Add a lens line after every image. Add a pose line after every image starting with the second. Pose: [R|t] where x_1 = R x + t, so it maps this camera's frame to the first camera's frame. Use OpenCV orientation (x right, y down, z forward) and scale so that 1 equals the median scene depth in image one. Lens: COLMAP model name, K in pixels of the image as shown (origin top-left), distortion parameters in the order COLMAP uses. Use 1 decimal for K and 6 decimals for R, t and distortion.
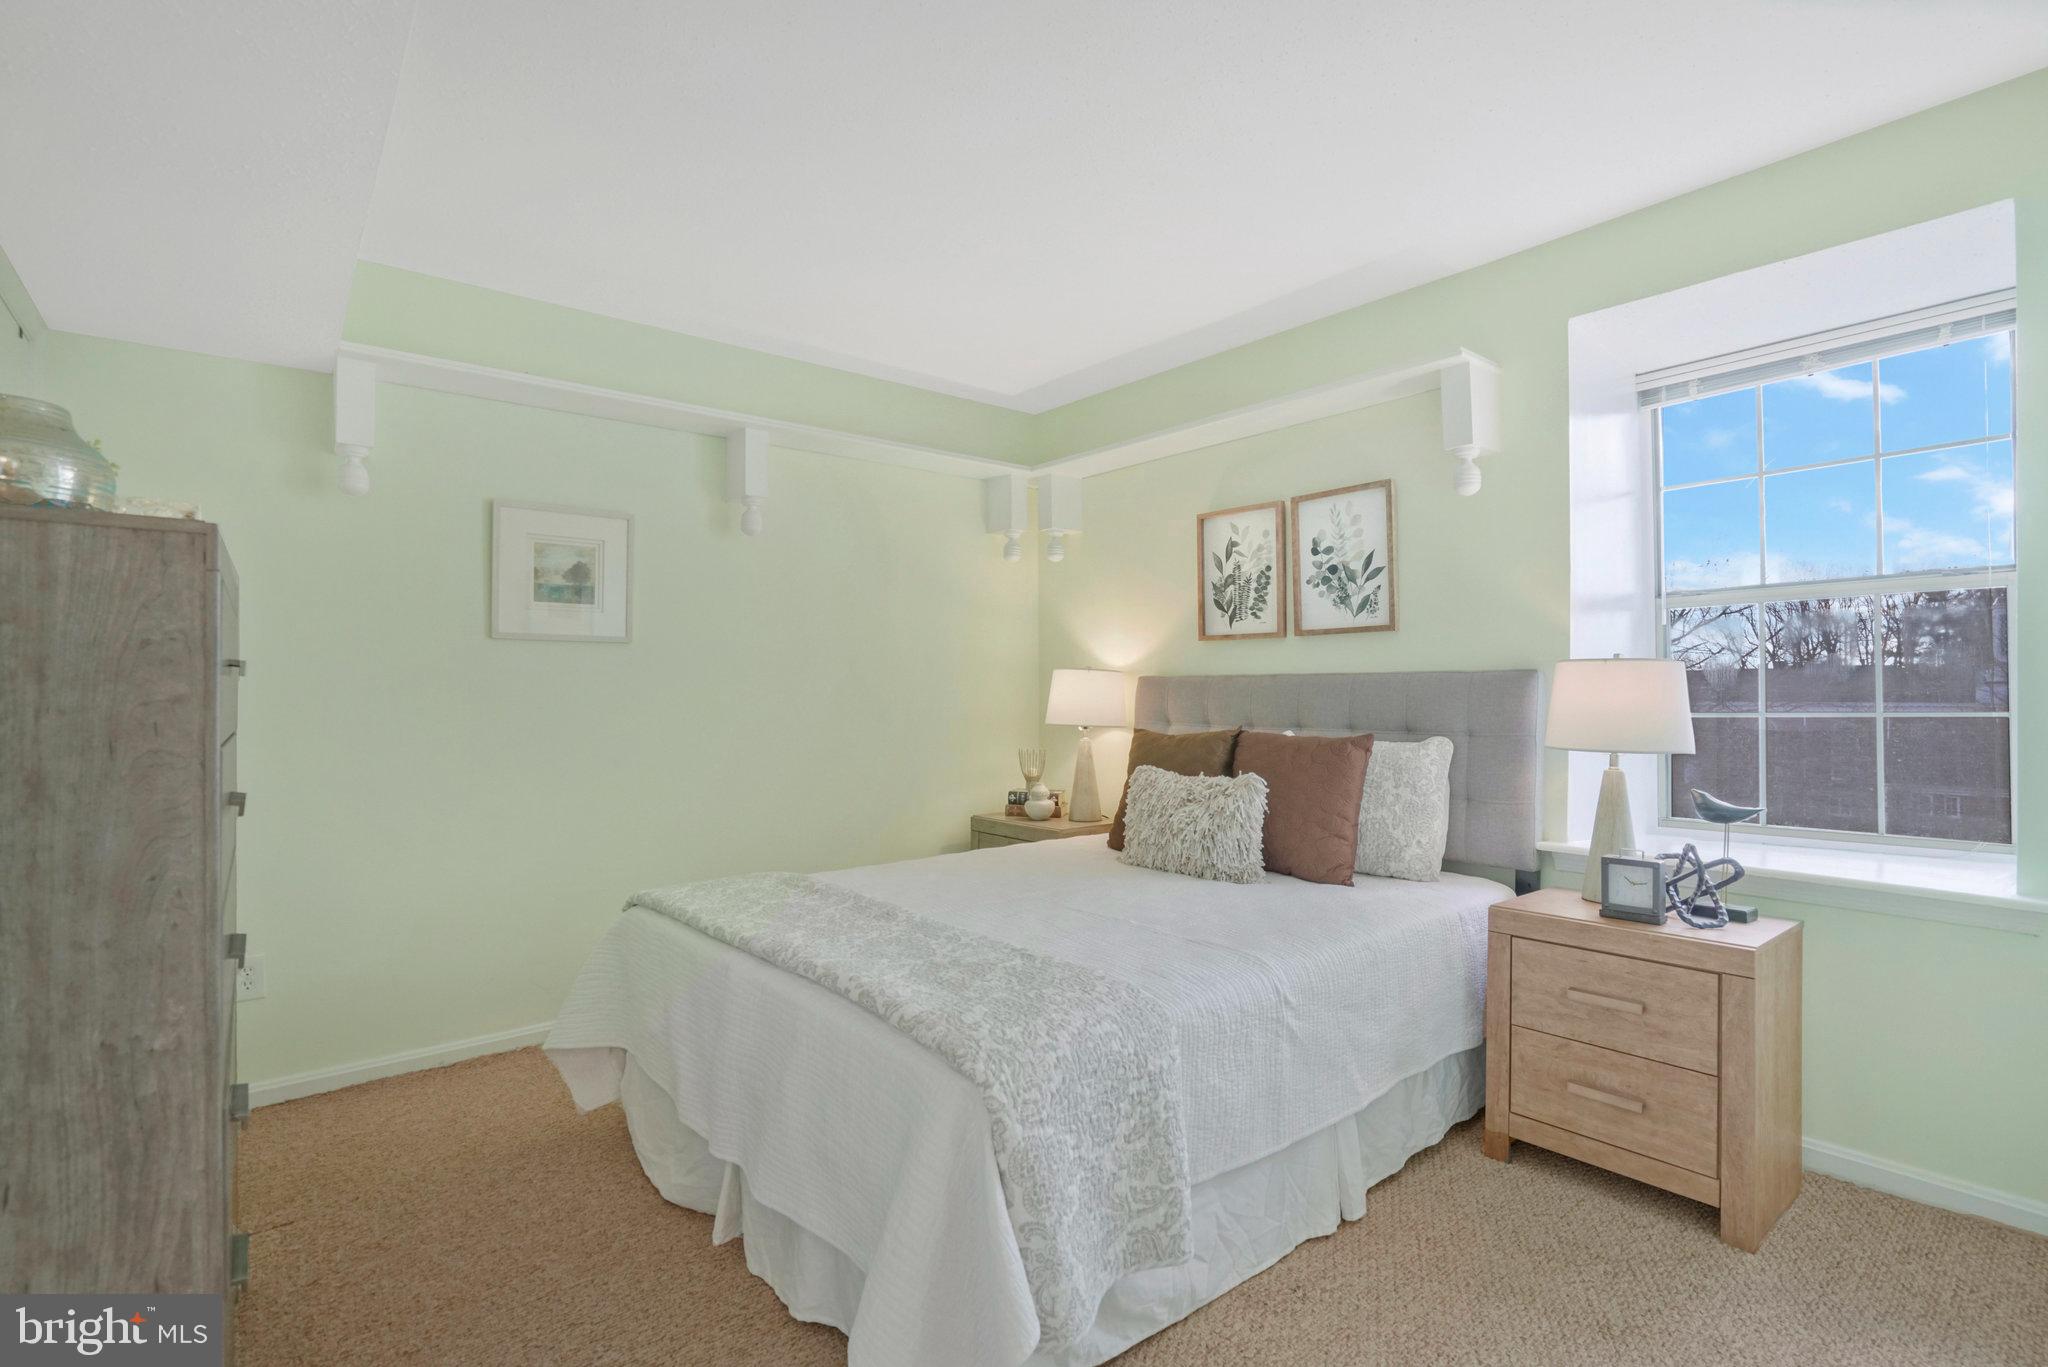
lens RADIAL K [[972.1, 0, 1032.6], [0, 972.1, 688.4], [0, 0, 1]] dist [-0.042917, 0.010065]
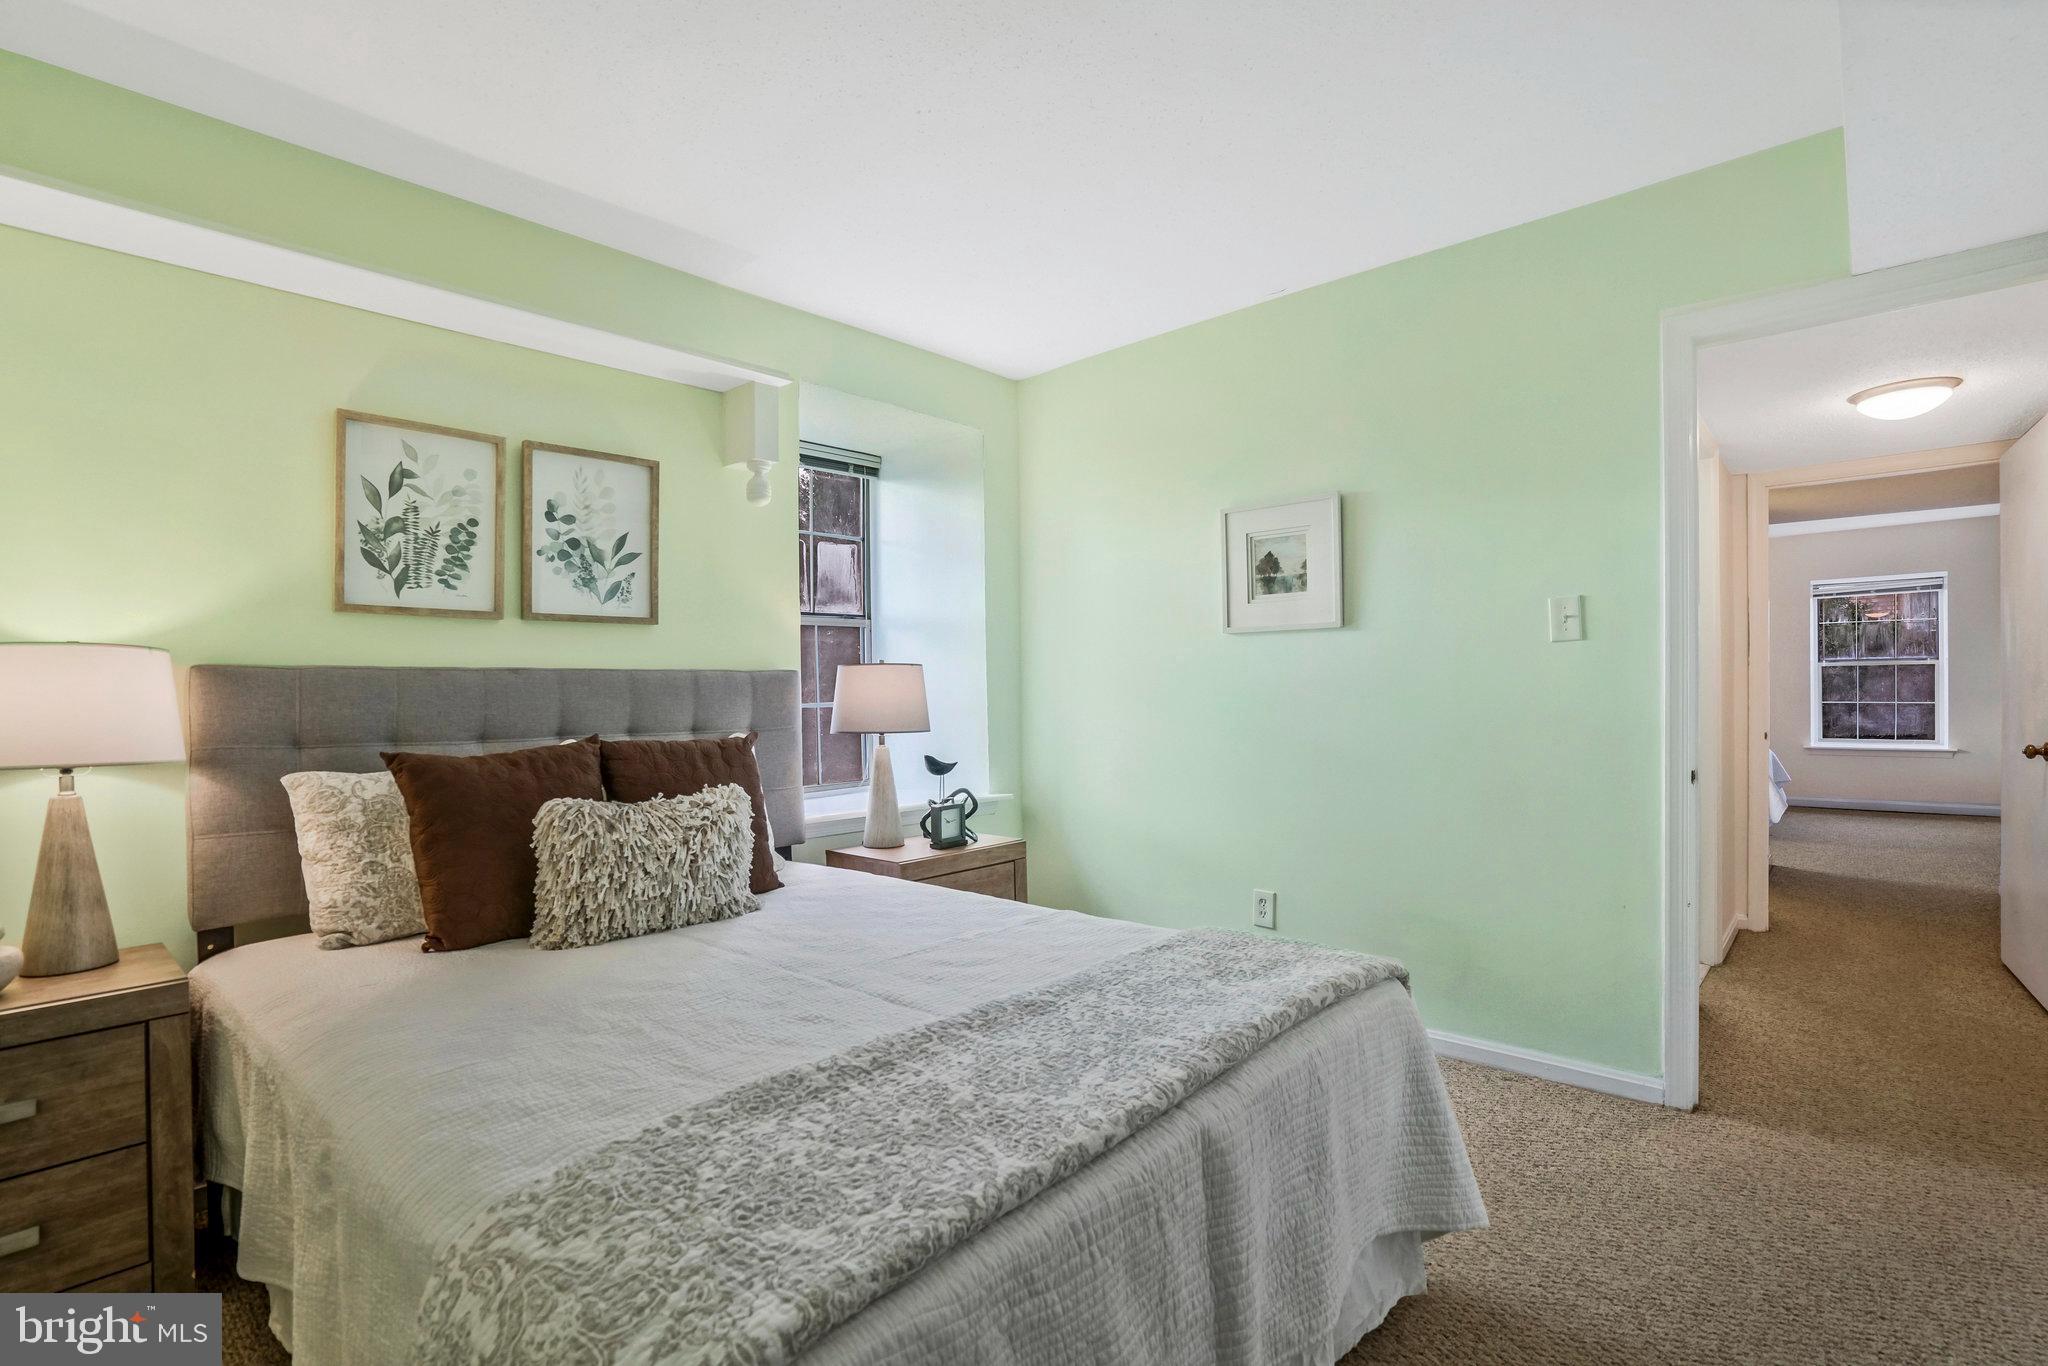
lens RADIAL K [[972.1, 0, 1030.4], [0, 972.1, 680.0], [0, 0, 1]] dist [-0.042917, 0.010065]
pose [[-0.154873, 0.006169, 0.987915, -0.556954], [0.003894, 0.999977, -0.005634, 0.000246], [-0.987927, 0.002975, -0.154894, 0.730118]]
